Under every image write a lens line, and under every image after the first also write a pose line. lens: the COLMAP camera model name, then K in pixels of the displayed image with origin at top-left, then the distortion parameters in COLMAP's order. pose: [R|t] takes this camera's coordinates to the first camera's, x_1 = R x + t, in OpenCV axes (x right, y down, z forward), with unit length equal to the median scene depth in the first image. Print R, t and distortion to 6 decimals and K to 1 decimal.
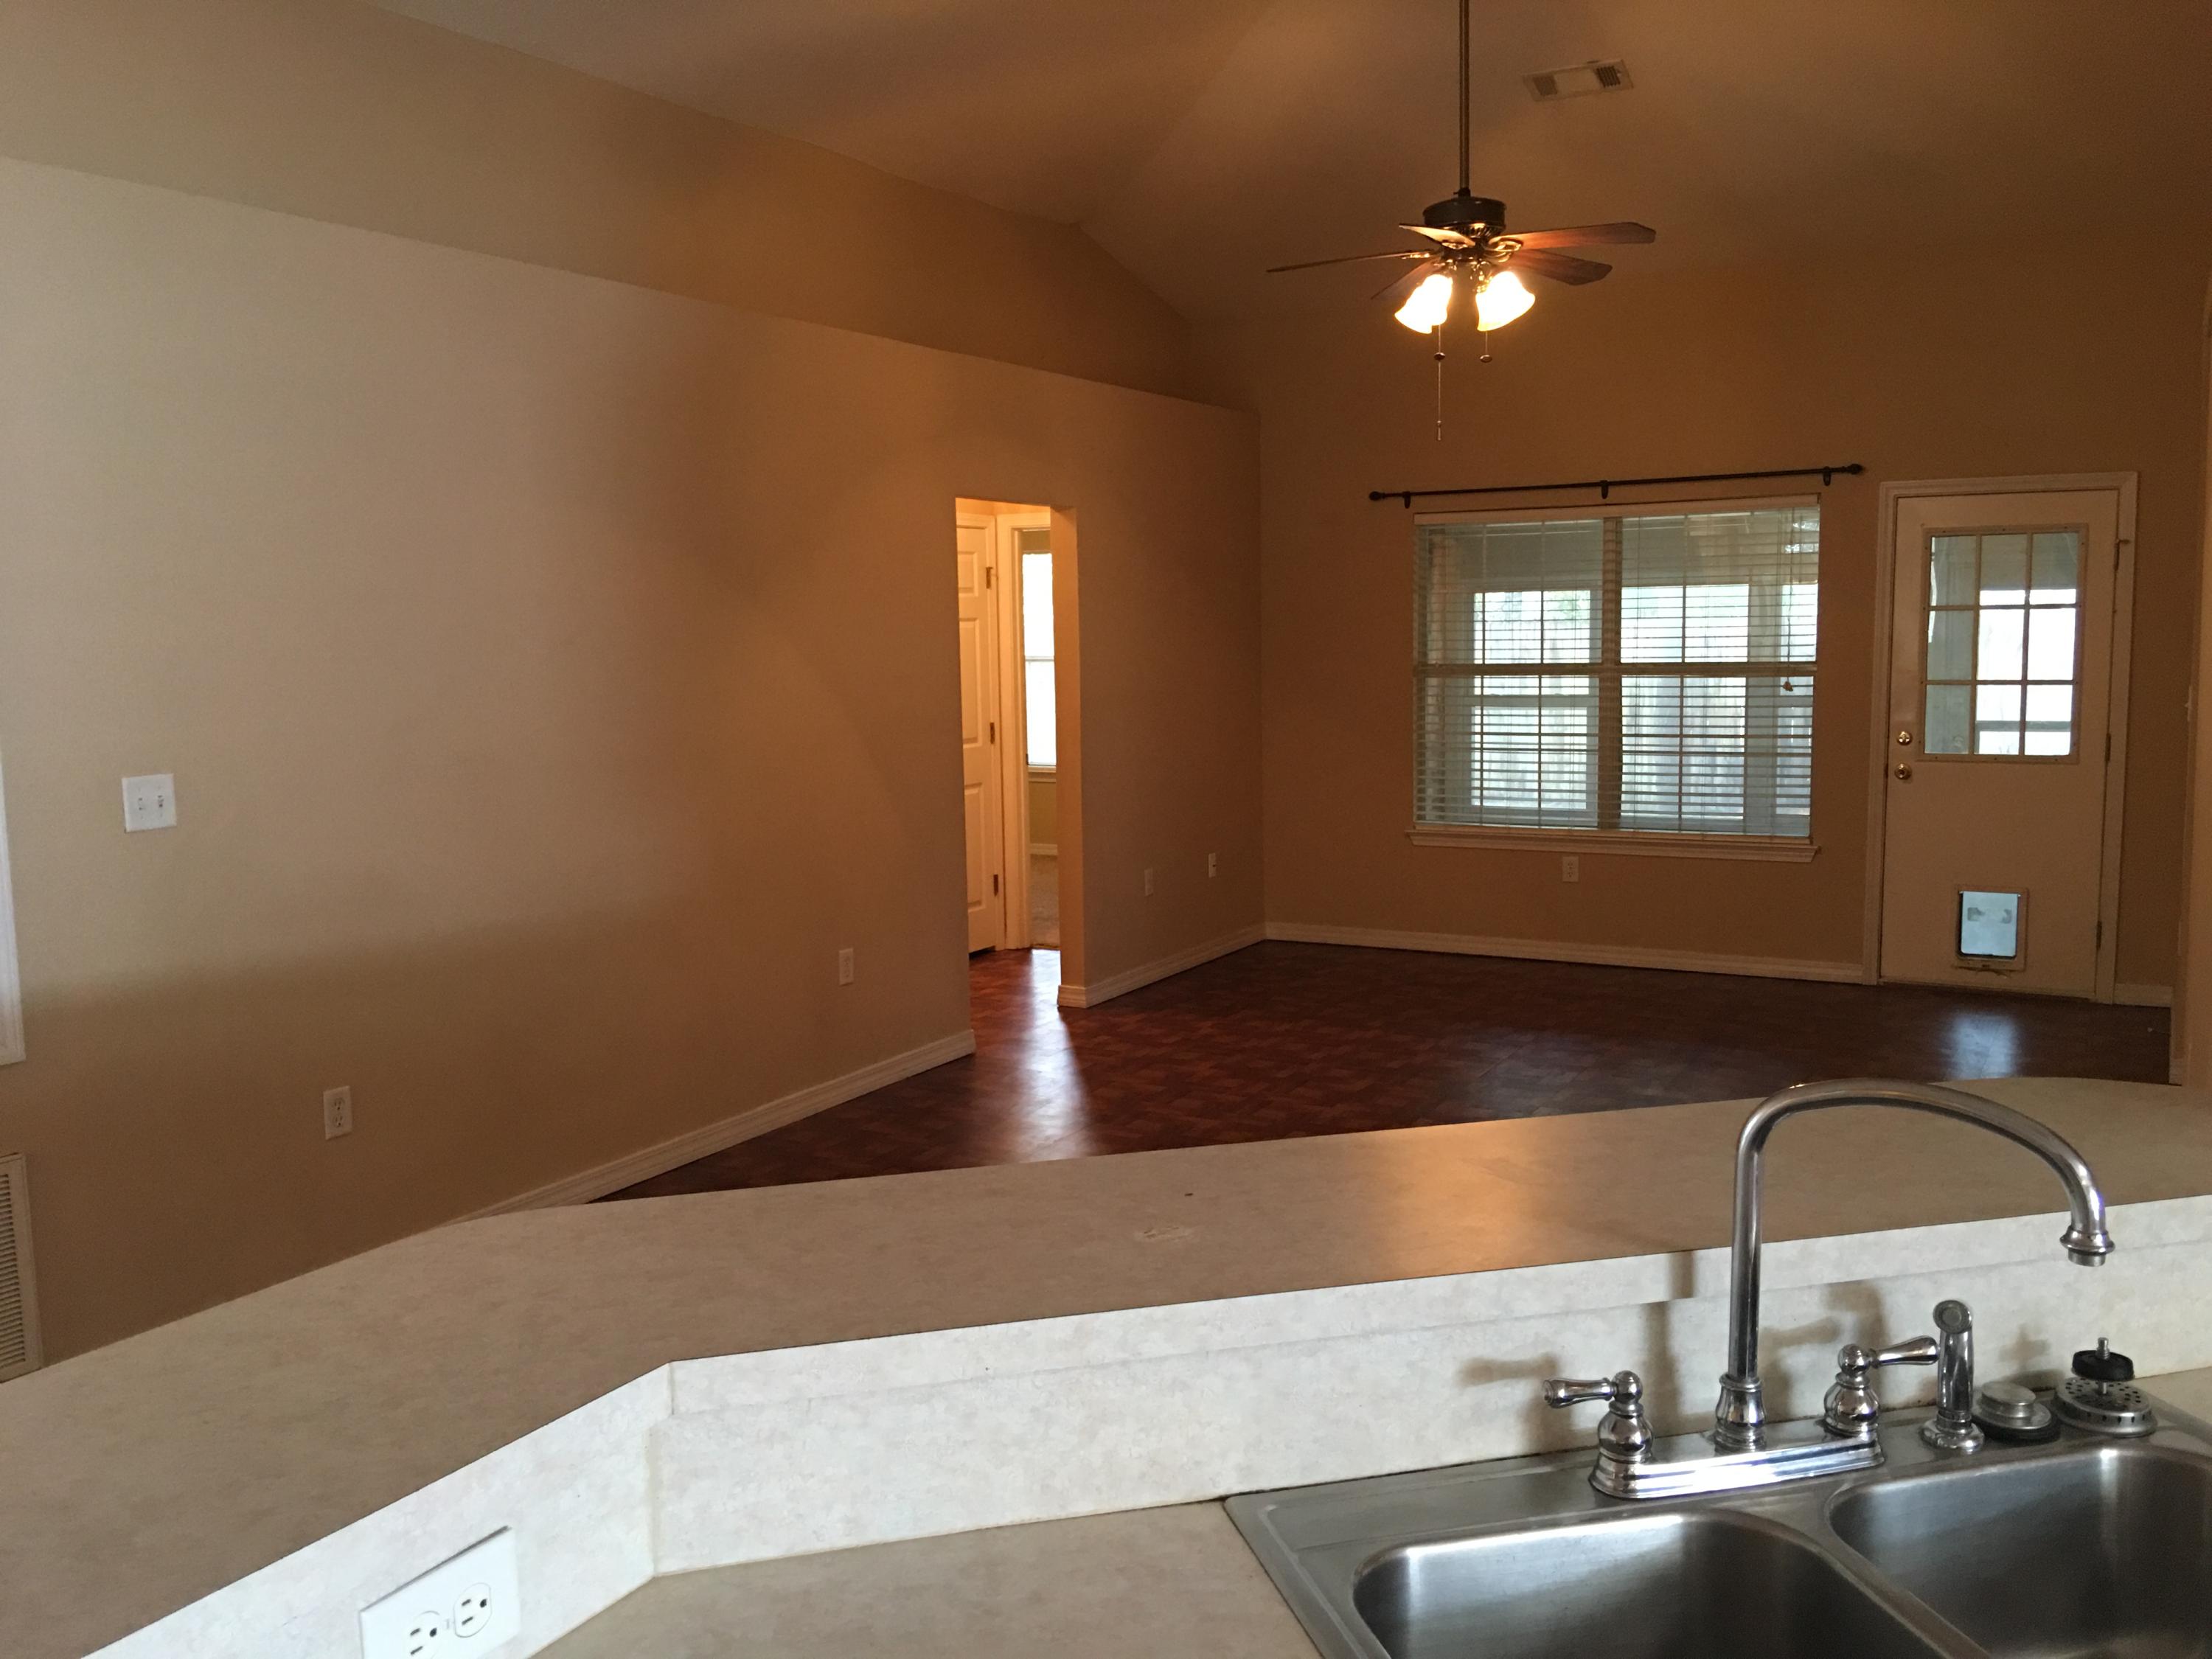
lens RADIAL K [[1880.4, 0, 1104.9], [0, 1880.4, 824.5], [0, 0, 1]] dist [0.078704, -0.019095]
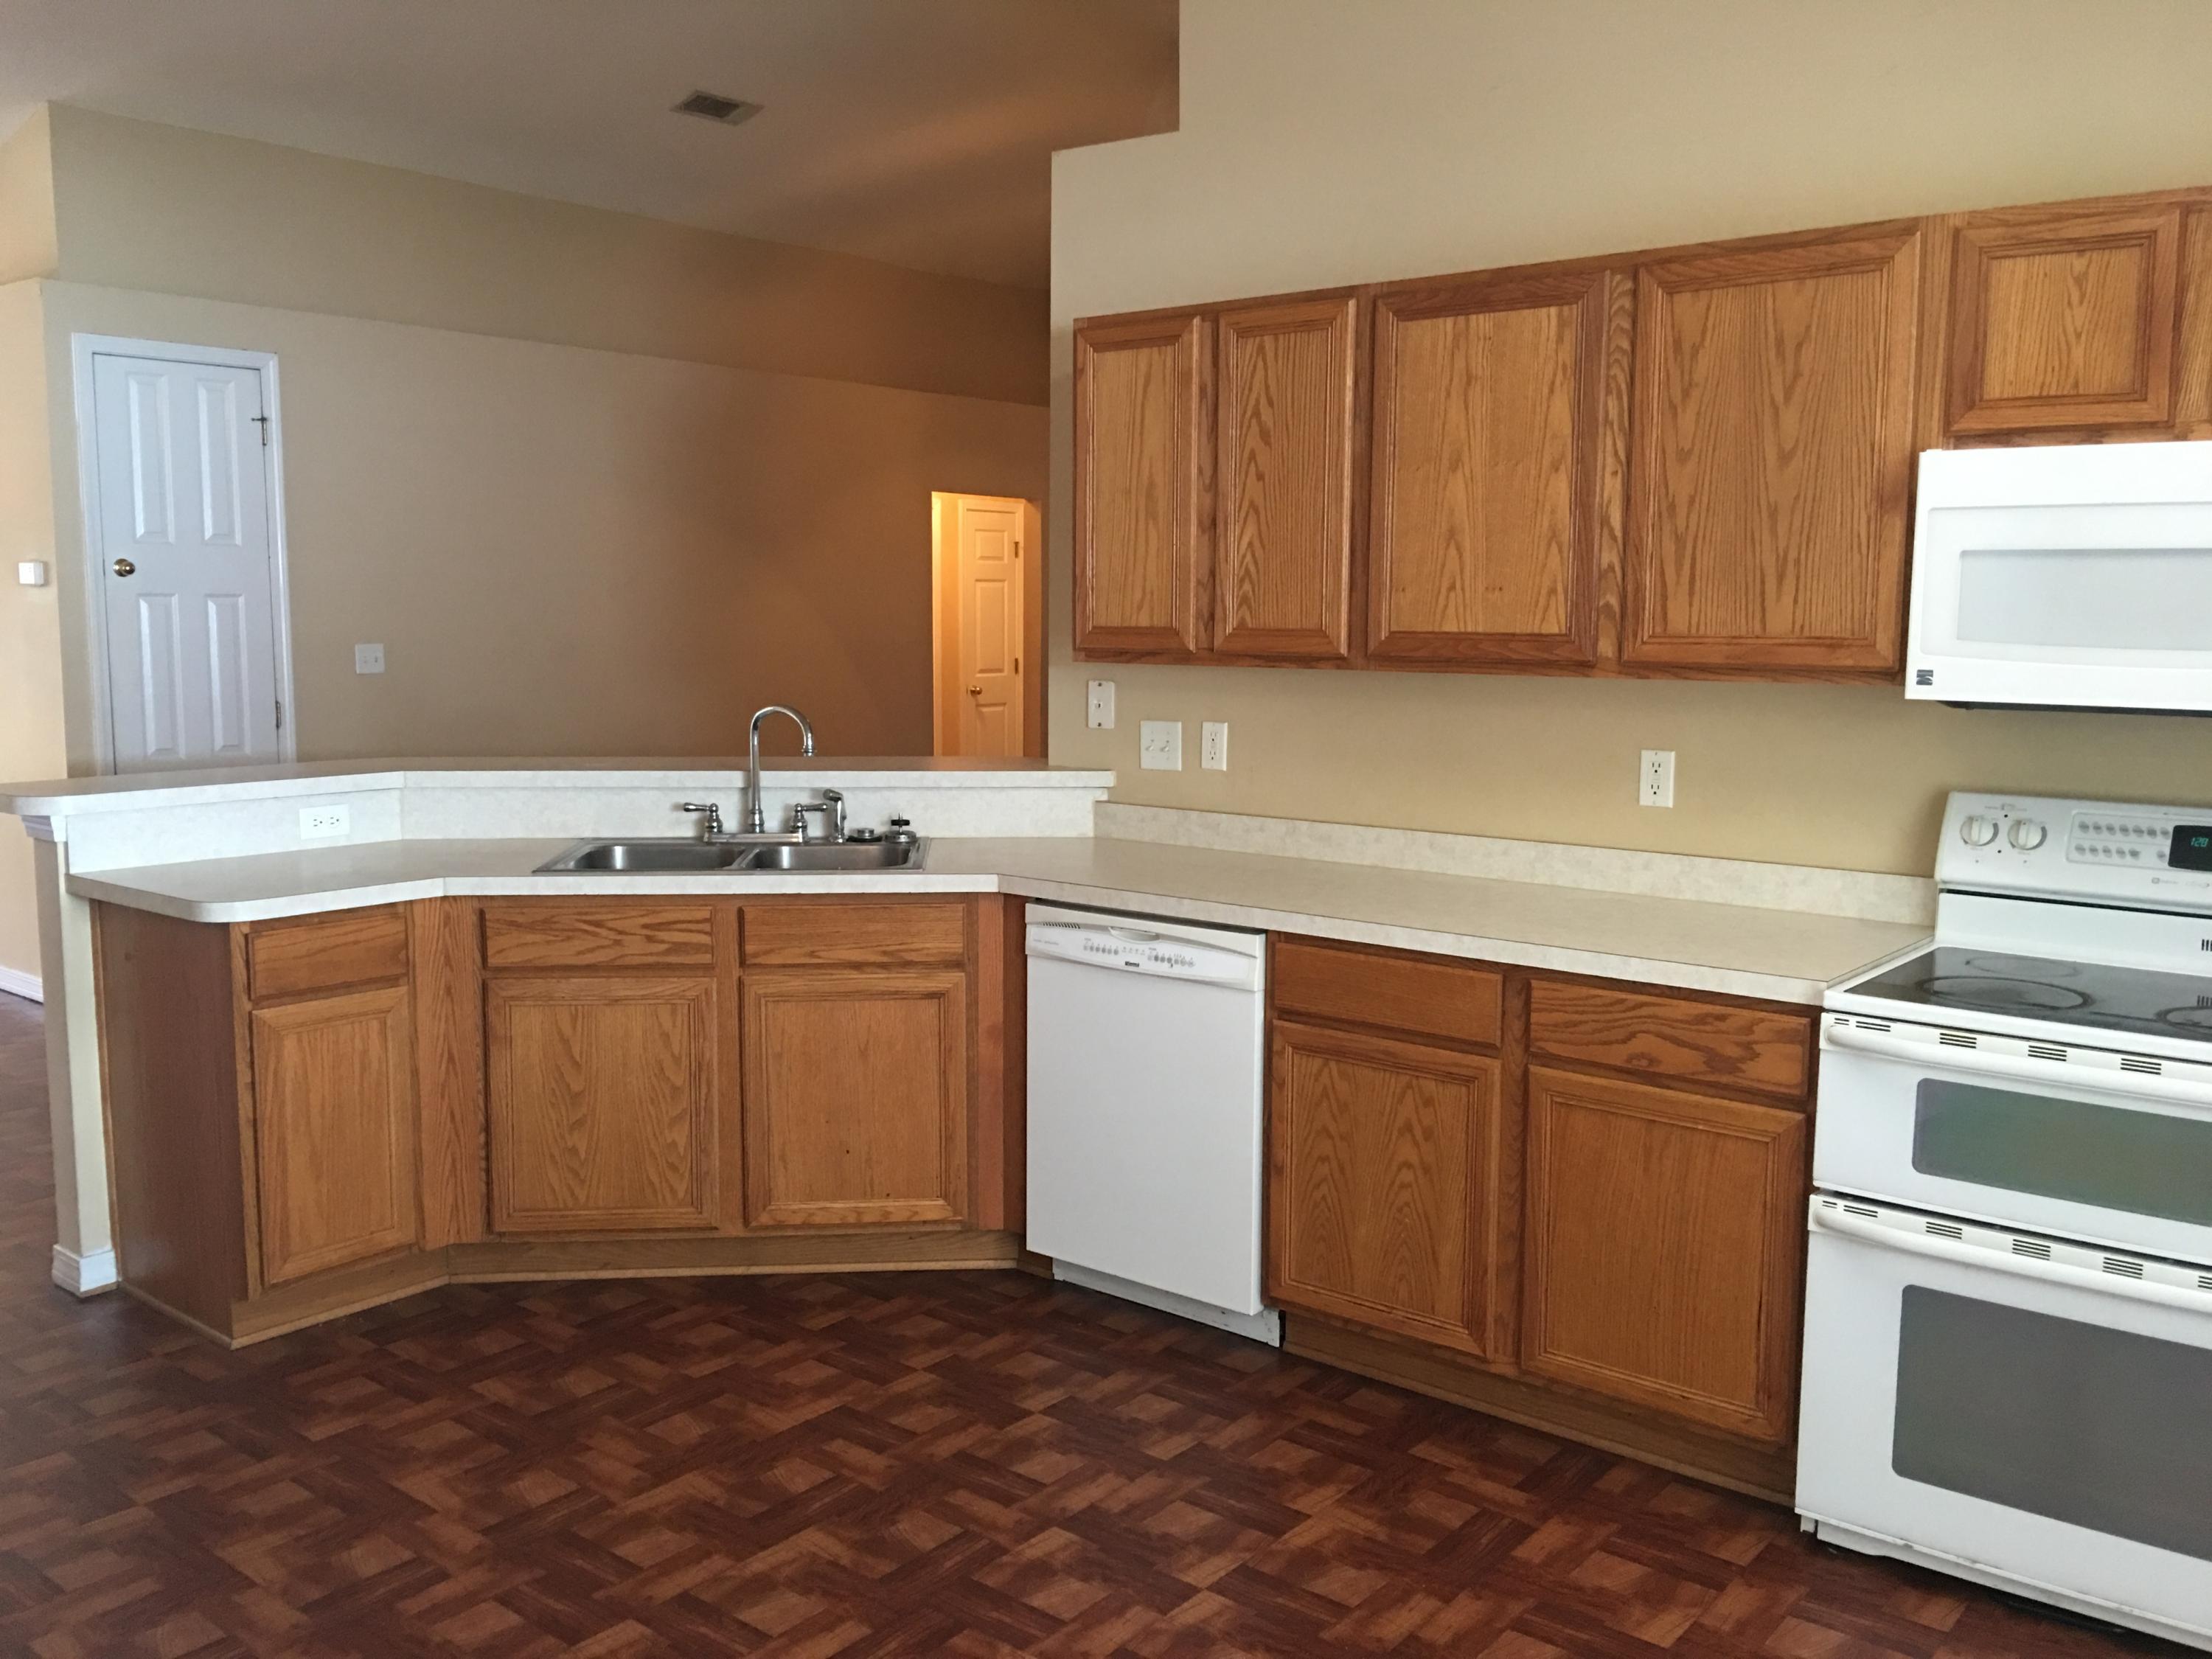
lens RADIAL K [[1880.4, 0, 1097.7], [0, 1880.4, 827.5], [0, 0, 1]] dist [0.078704, -0.019095]
pose [[0.984233, 0.041729, -0.171882, 0.319677], [-0.039328, 0.999076, 0.017349, 0.056531], [0.172447, -0.010315, 0.984965, -0.429526]]
